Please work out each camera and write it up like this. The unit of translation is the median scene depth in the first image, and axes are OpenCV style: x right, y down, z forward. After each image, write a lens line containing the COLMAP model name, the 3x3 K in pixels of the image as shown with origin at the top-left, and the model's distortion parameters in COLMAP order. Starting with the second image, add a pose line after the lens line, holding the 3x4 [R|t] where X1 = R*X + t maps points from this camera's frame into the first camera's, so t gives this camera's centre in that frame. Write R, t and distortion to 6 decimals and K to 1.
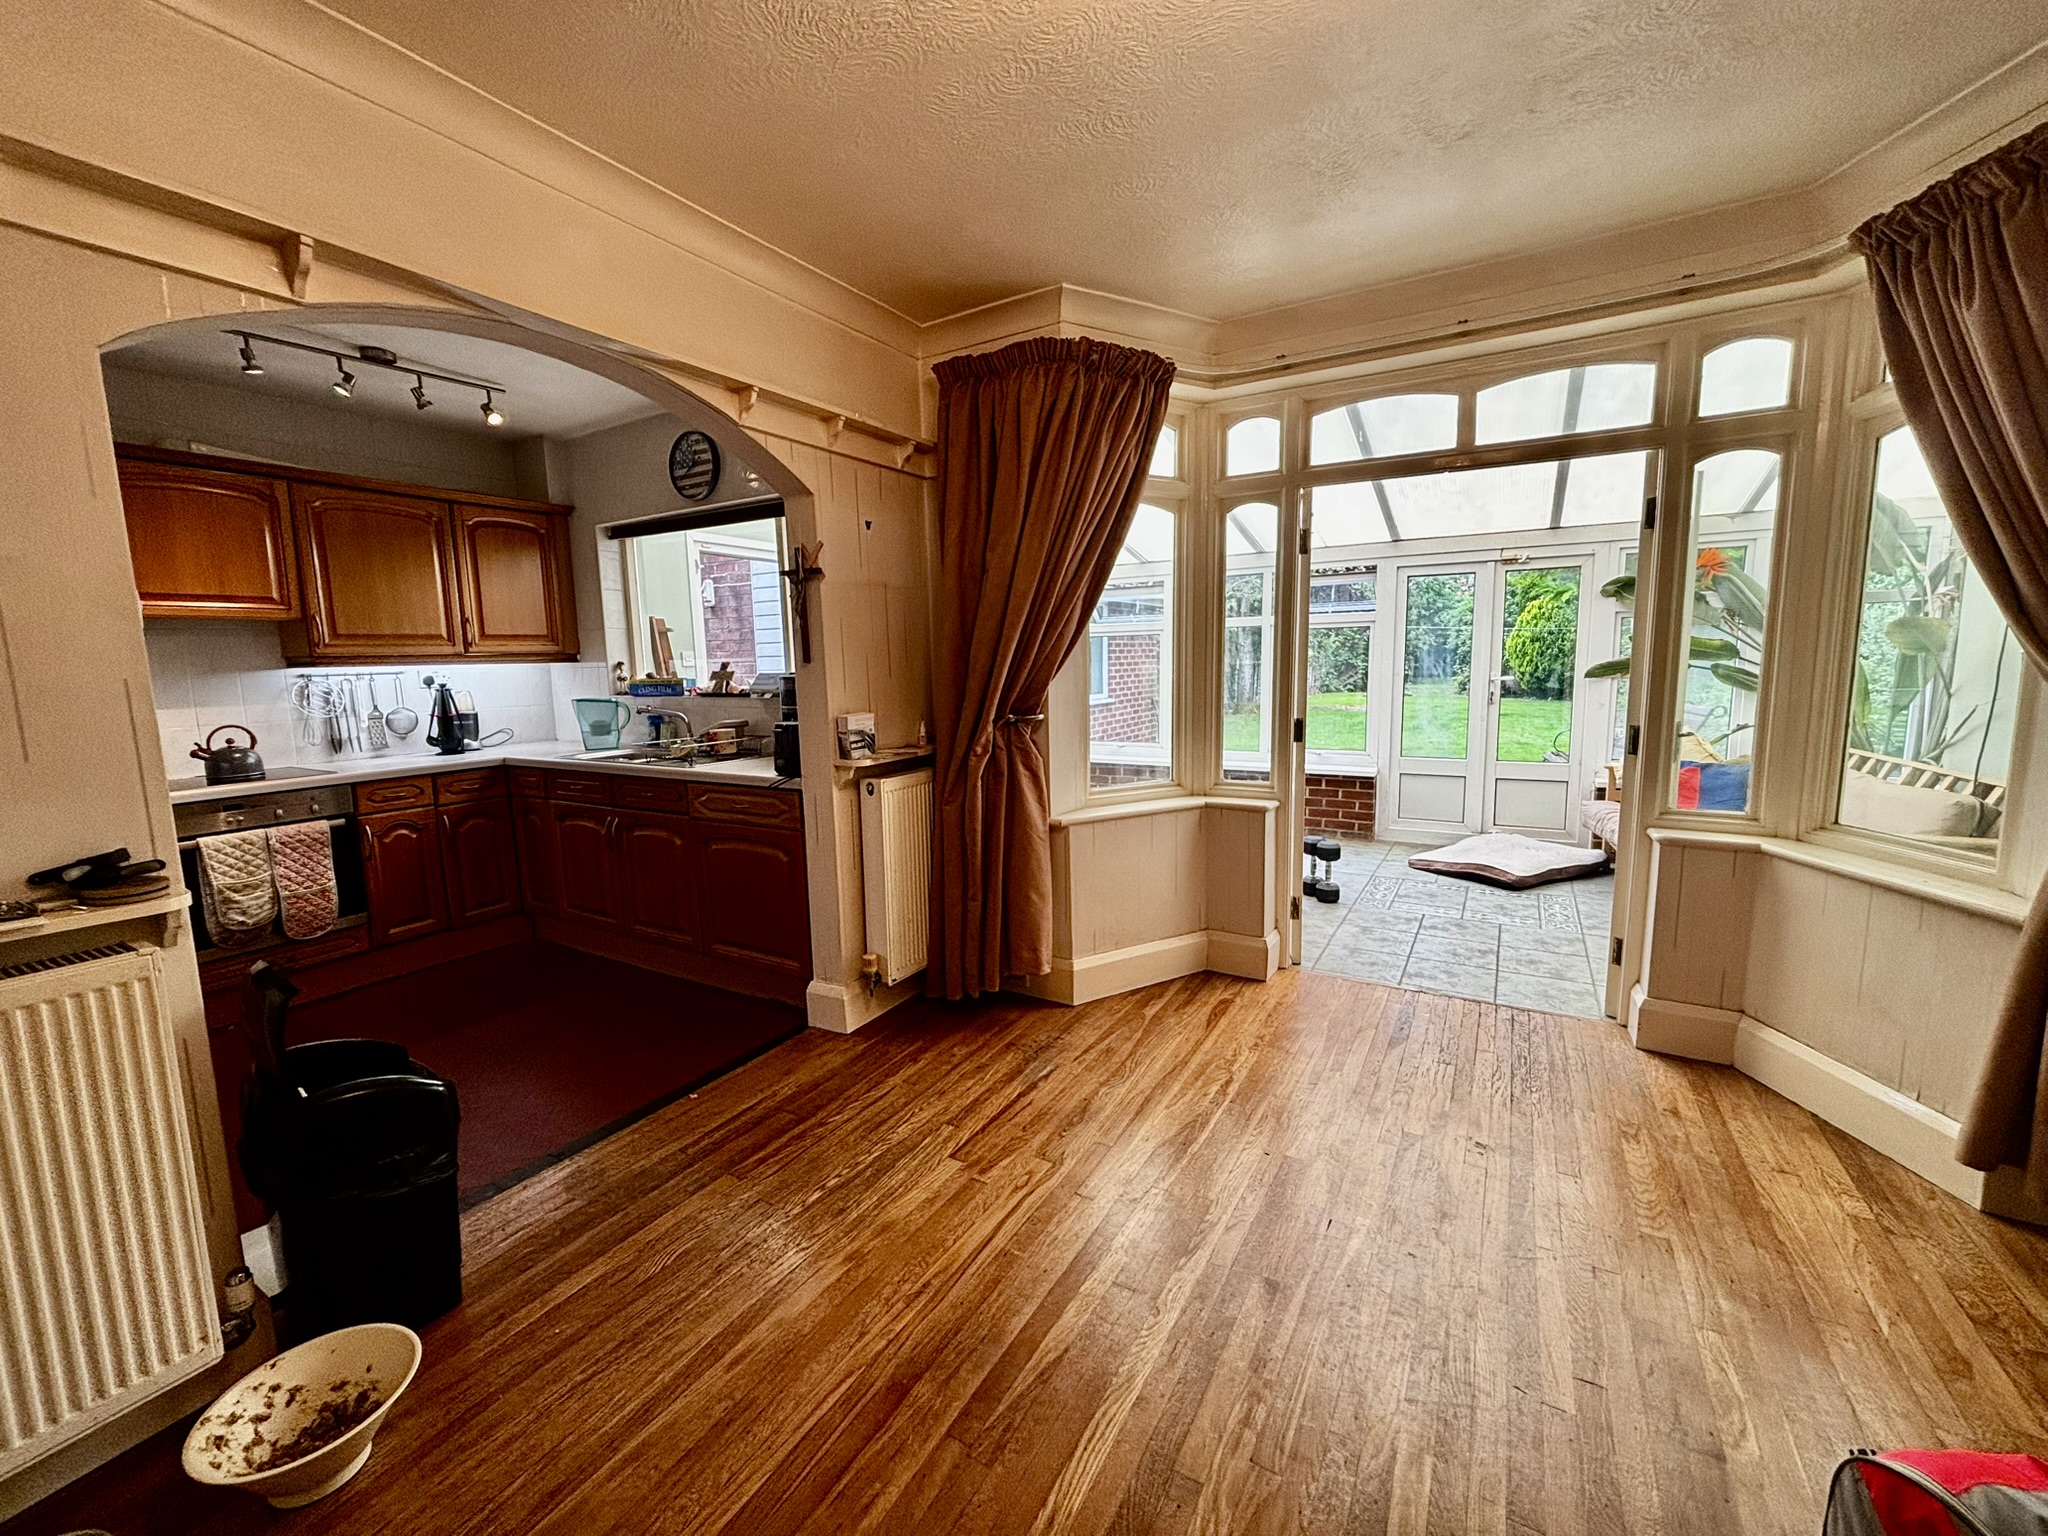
lens RADIAL K [[833.1, 0, 1017.0], [0, 833.1, 764.5], [0, 0, 1]] dist [-0.023517, 0.016854]
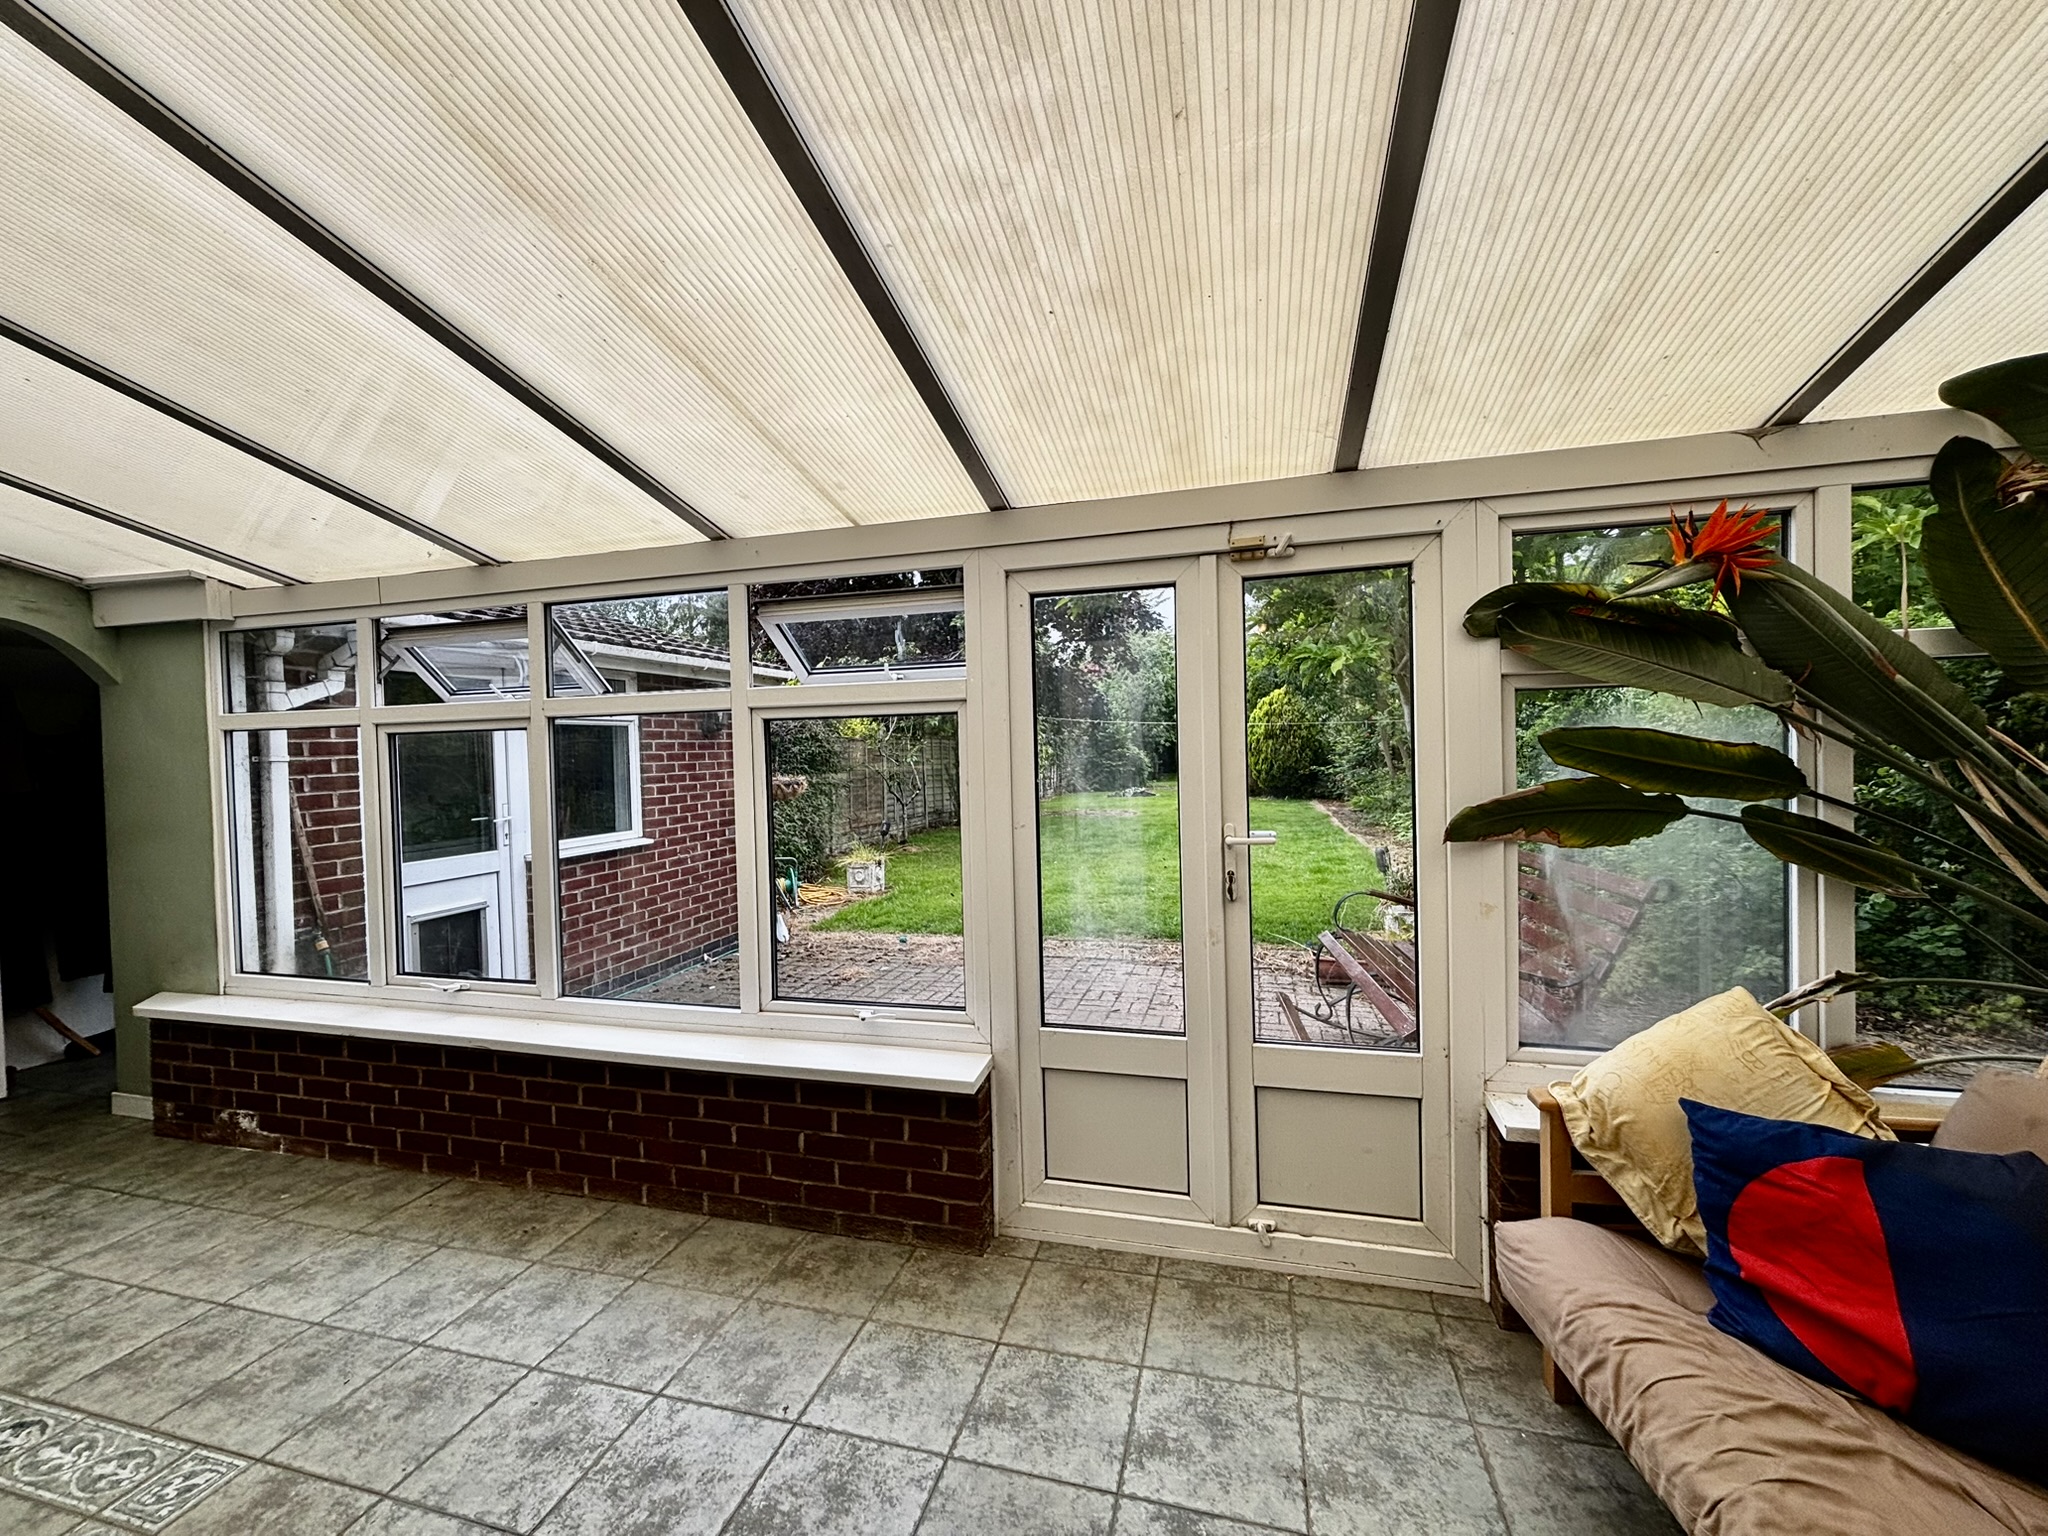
lens RADIAL K [[828.6, 0, 1026.1], [0, 828.6, 770.4], [0, 0, 1]] dist [0.002186, 0.000506]
pose [[0.961998, -0.013359, 0.272731, 0.586679], [0.043021, 0.993743, -0.103070, -0.159449], [-0.269647, 0.110886, 0.956553, 1.013645]]
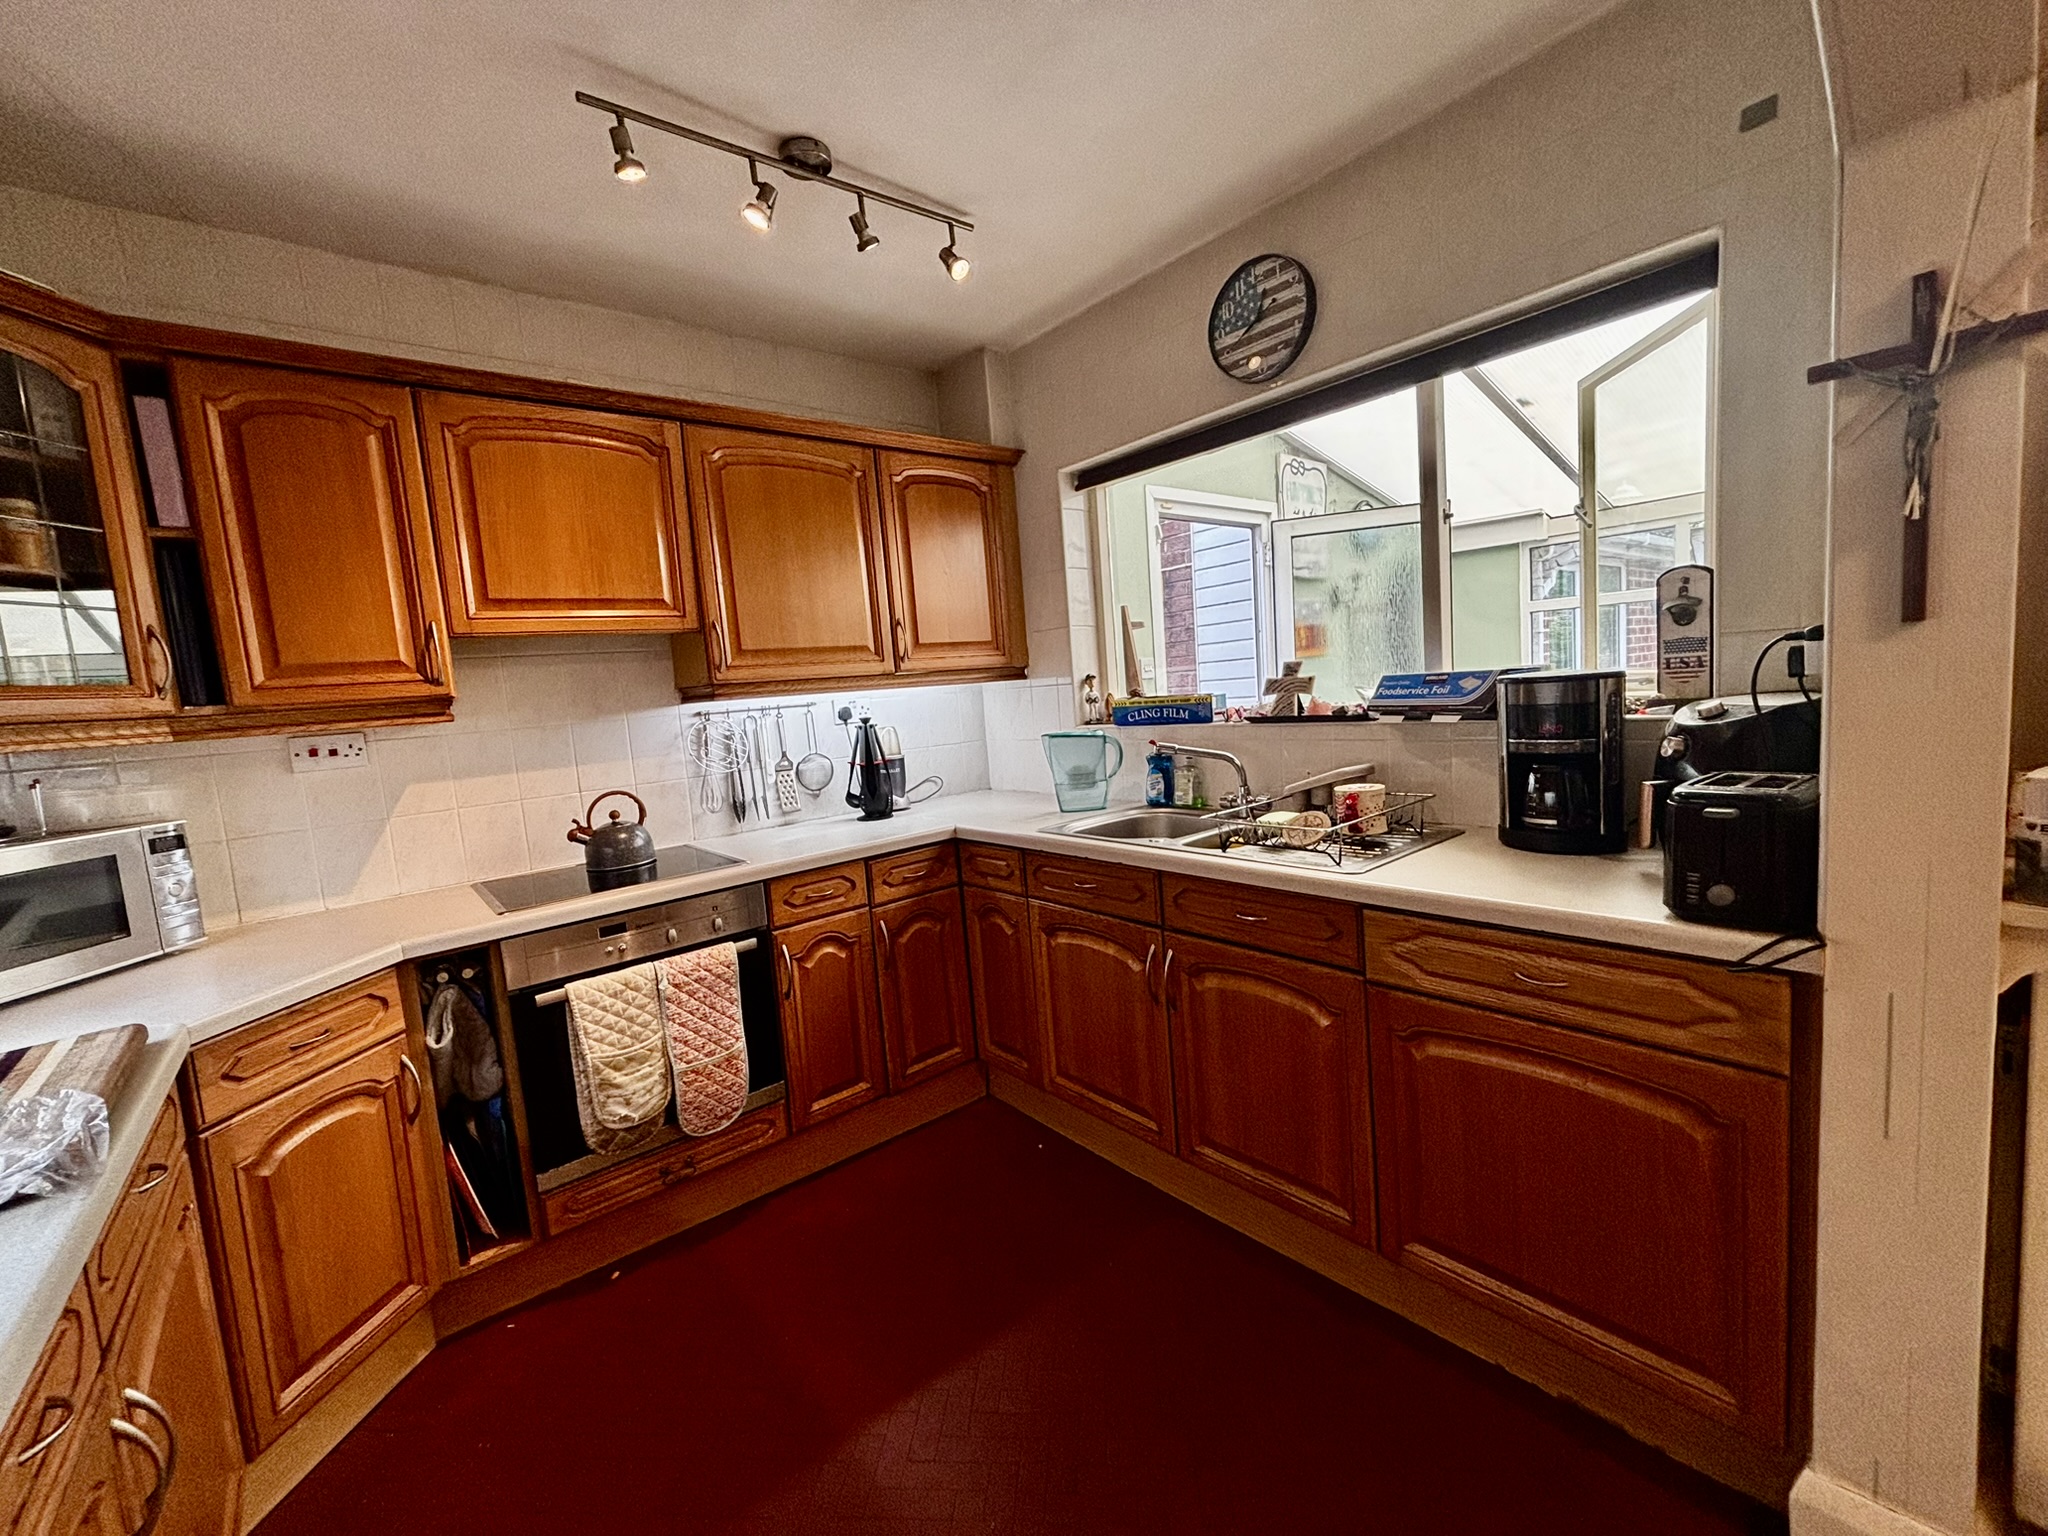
lens RADIAL K [[828.8, 0, 1023.9], [0, 828.8, 762.8], [0, 0, 1]] dist [0.013443, -0.008692]
pose [[0.944727, -0.019183, -0.327296, -0.403186], [0.013880, 0.999732, -0.018532, -0.053010], [0.327563, 0.012965, 0.944740, 0.457495]]
